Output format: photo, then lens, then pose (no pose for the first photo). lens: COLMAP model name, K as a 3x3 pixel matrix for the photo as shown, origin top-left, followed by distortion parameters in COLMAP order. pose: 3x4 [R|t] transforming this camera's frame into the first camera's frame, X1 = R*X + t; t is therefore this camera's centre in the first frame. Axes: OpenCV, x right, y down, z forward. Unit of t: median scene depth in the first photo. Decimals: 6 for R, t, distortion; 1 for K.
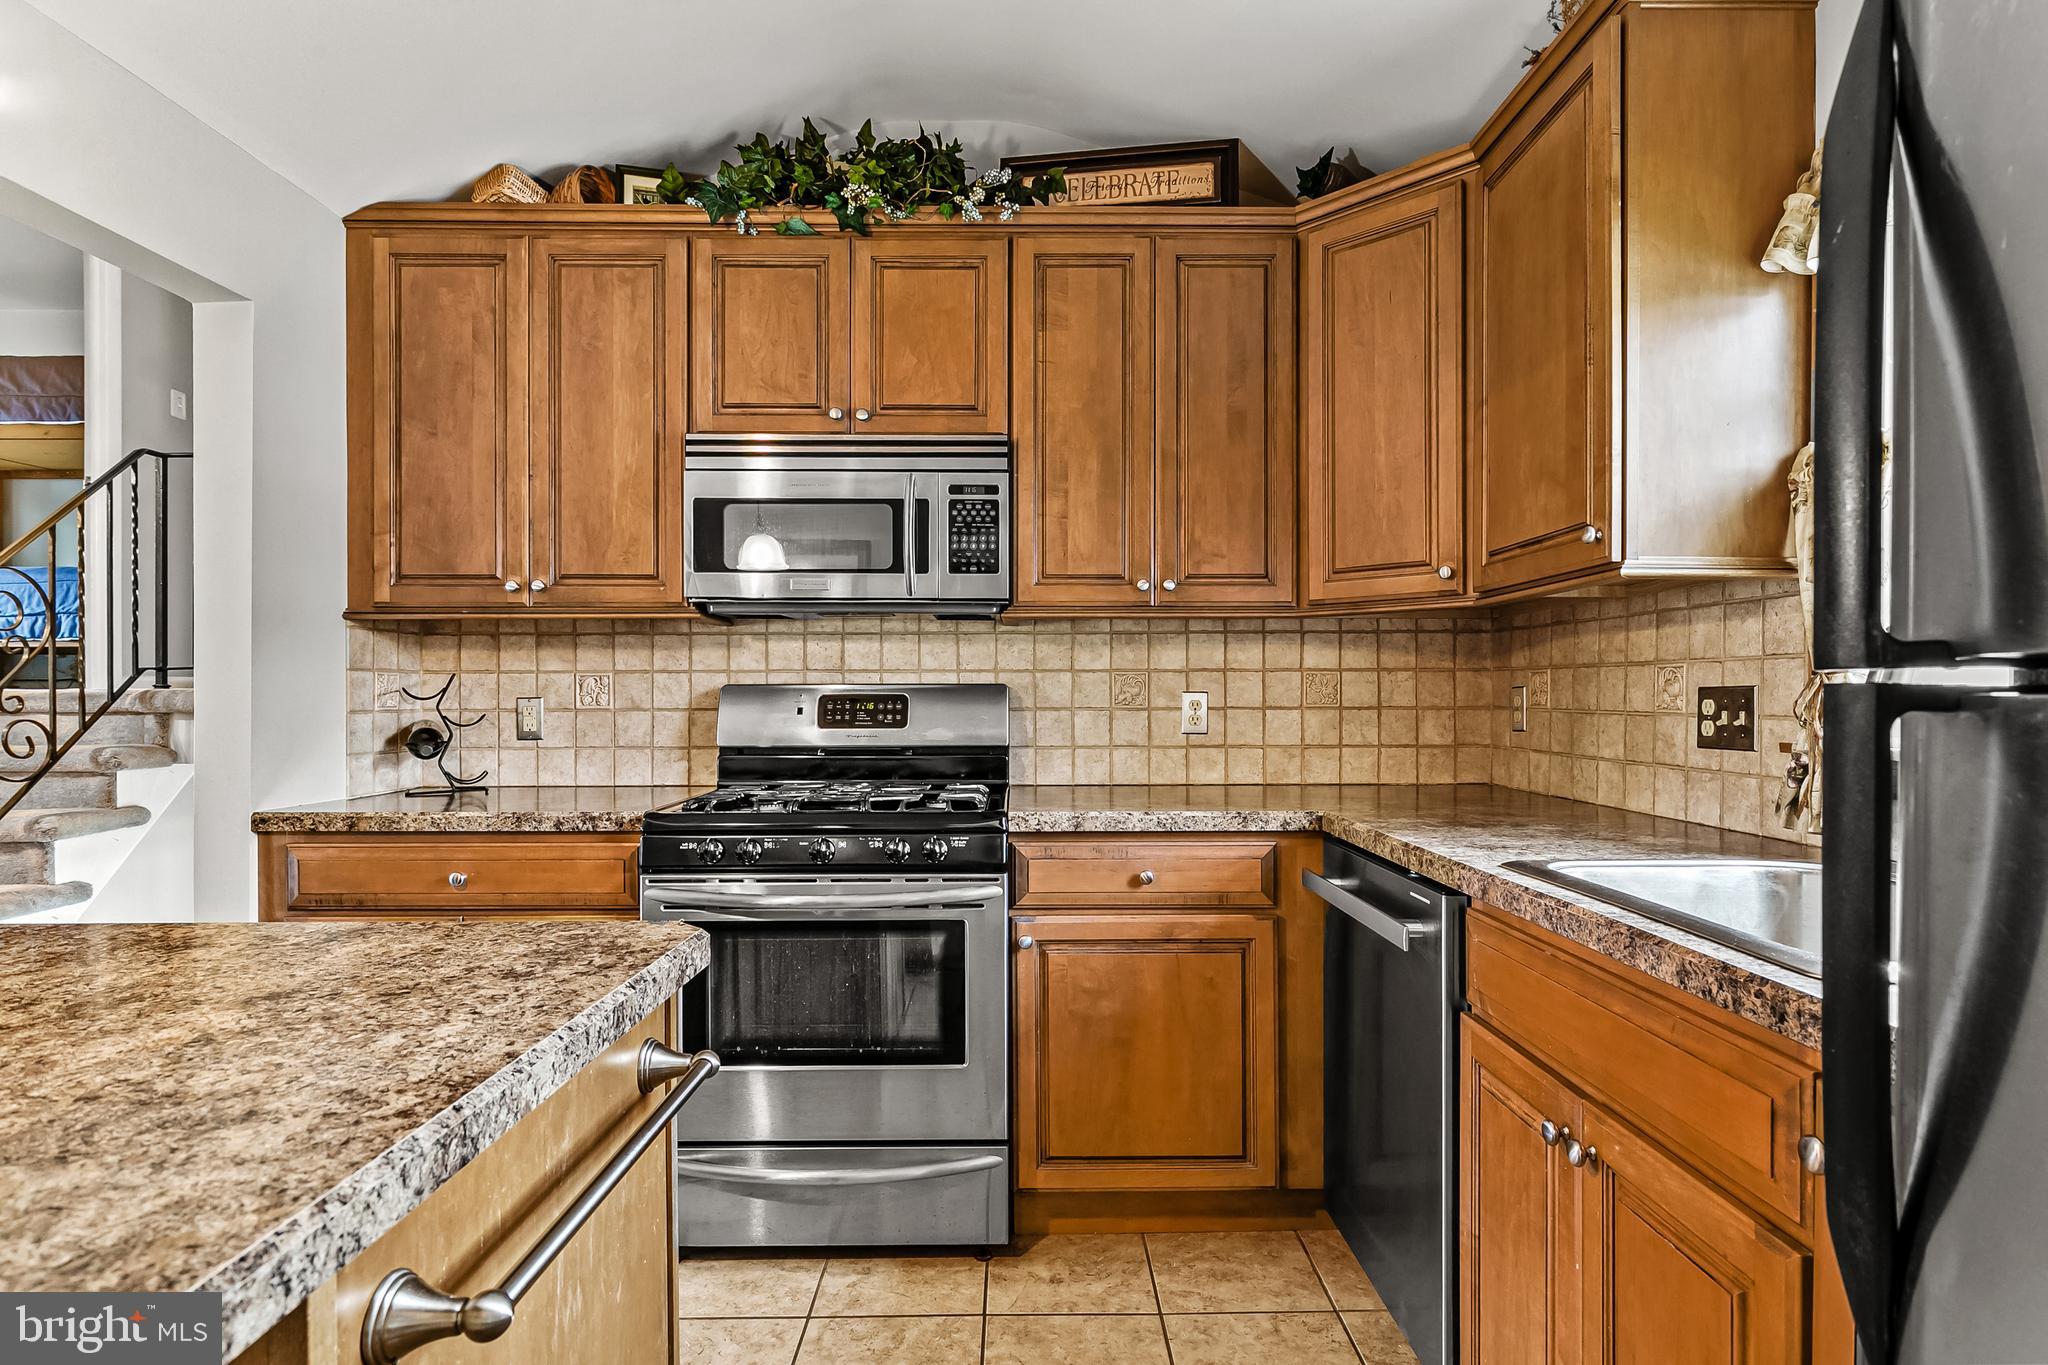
lens RADIAL K [[1026.4, 0, 1024.0], [0, 1026.4, 682.5], [0, 0, 1]] dist [0.001963, 0.000699]
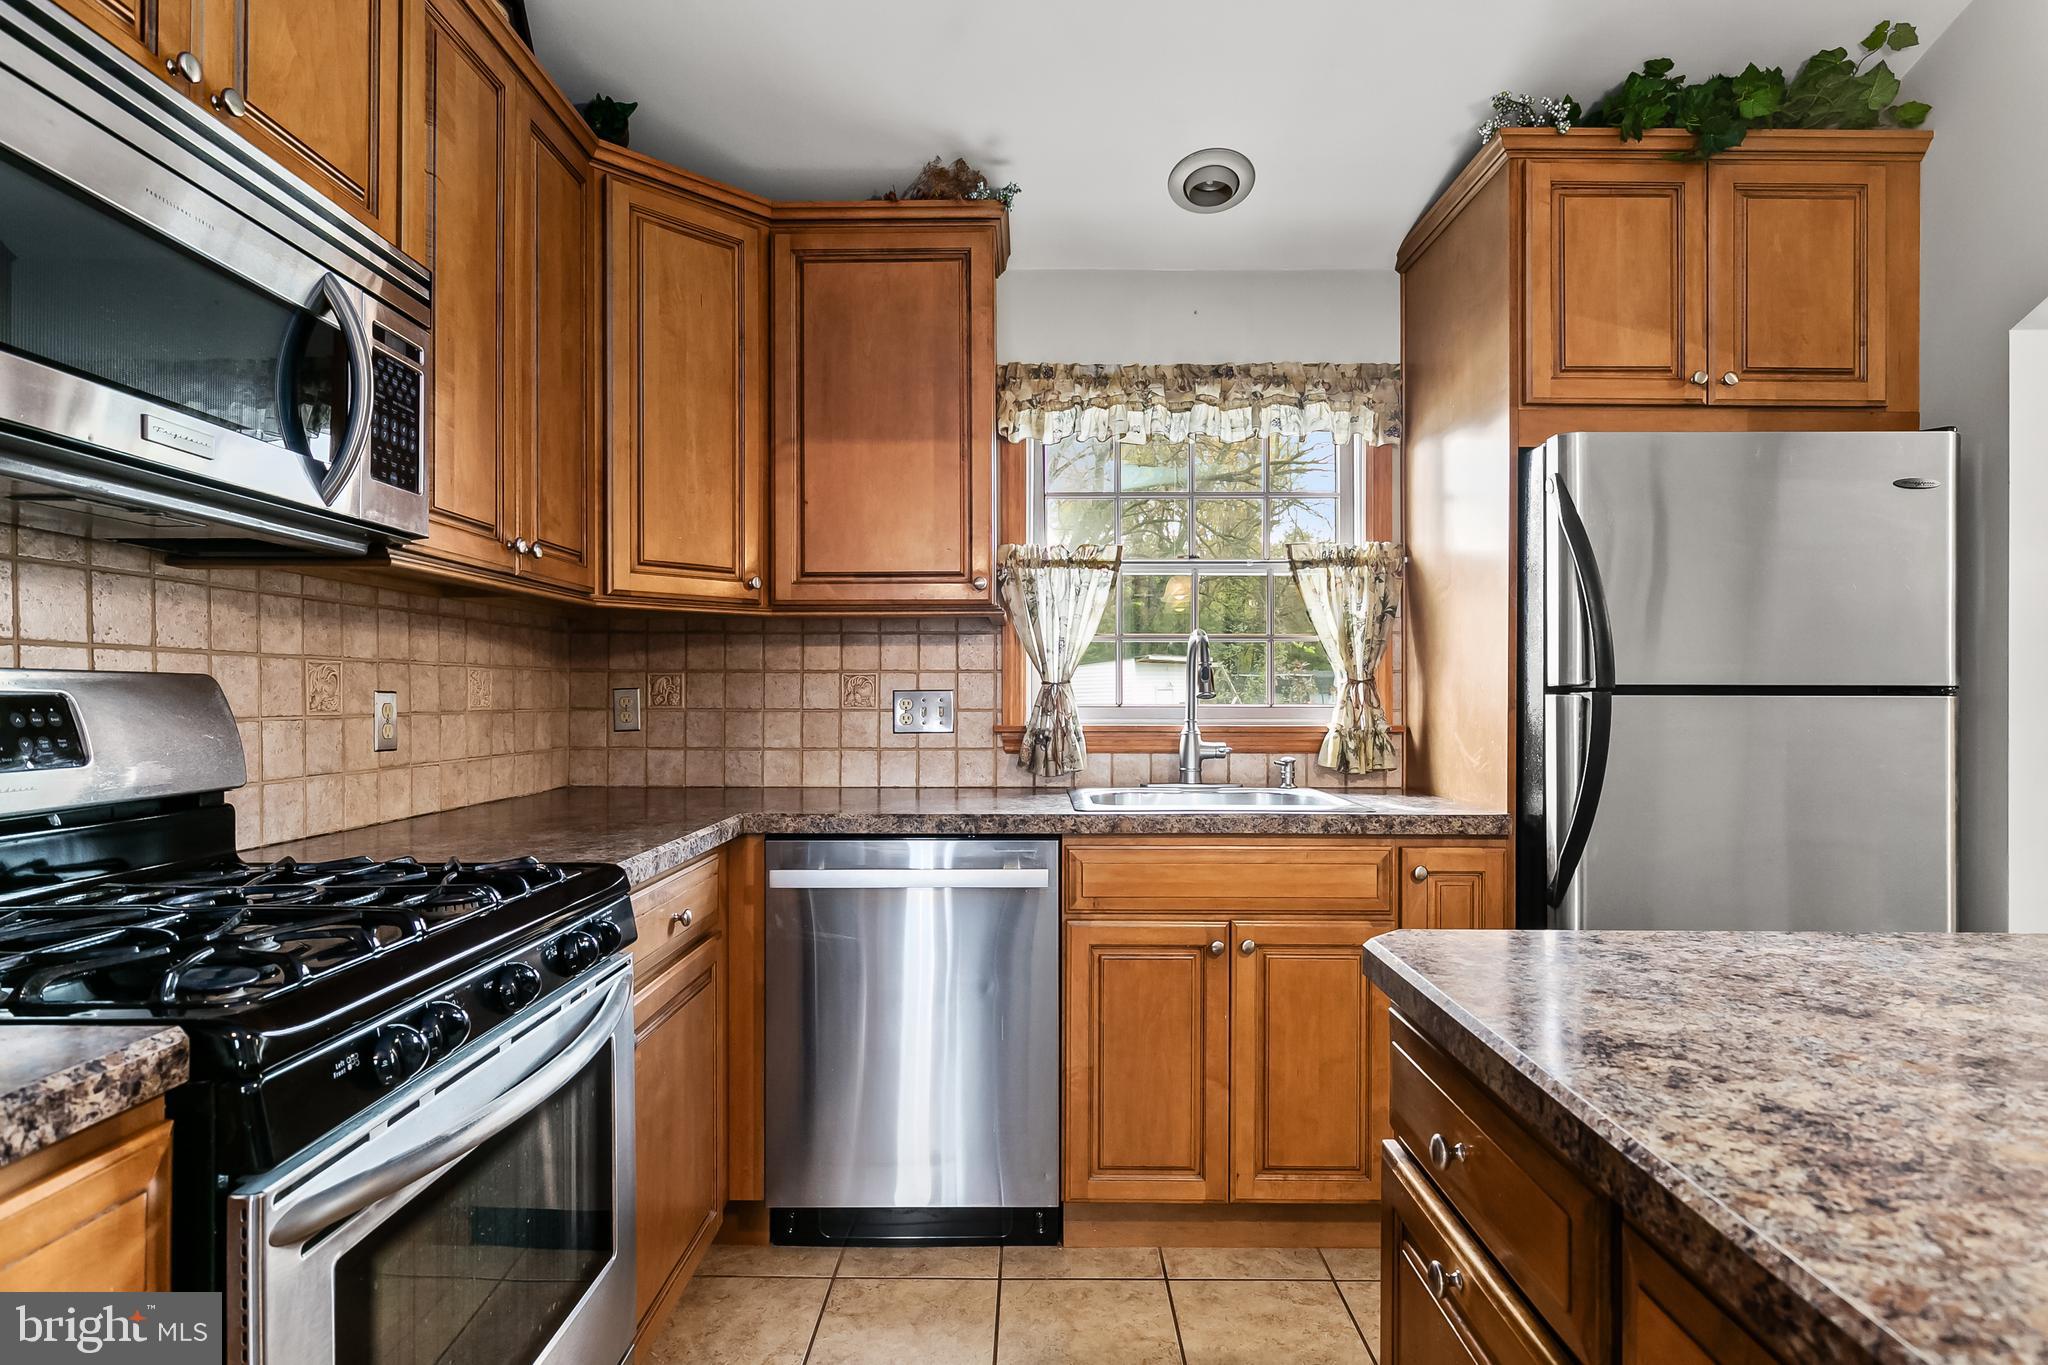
lens RADIAL K [[1107.8, 0, 1024.0], [0, 1107.8, 682.5], [0, 0, 1]] dist [0.023016, -0.000957]
pose [[0.008654, 0.015660, 0.999840, -1.689927], [-0.007906, 0.999847, -0.015592, 0.032141], [-0.999931, -0.007769, 0.008776, 1.568688]]
